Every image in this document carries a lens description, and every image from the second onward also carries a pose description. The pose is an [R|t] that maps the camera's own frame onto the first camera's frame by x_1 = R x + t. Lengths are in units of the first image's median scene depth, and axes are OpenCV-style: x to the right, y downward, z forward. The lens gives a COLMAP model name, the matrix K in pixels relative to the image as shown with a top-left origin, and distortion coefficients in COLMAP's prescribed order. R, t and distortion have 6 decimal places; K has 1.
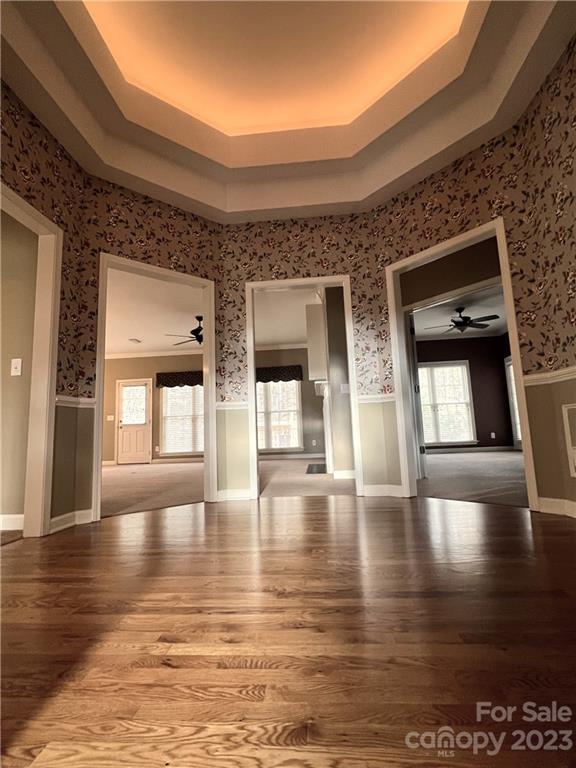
lens RADIAL K [[381.9, 0, 287.8], [0, 381.9, 383.0], [0, 0, 1]] dist [0.001058, -0.000303]
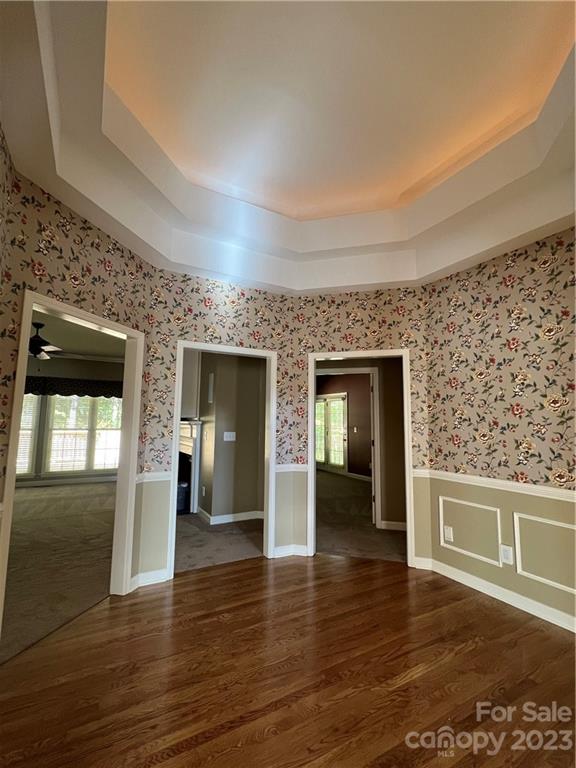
lens RADIAL K [[346.7, 0, 288.3], [0, 346.7, 383.2], [0, 0, 1]] dist [0.001463, 0.000004]
pose [[0.821271, 0.109696, 0.559894, -0.372717], [-0.119362, 0.992661, -0.019401, -0.186396], [-0.557913, -0.050896, 0.828337, 0.161752]]
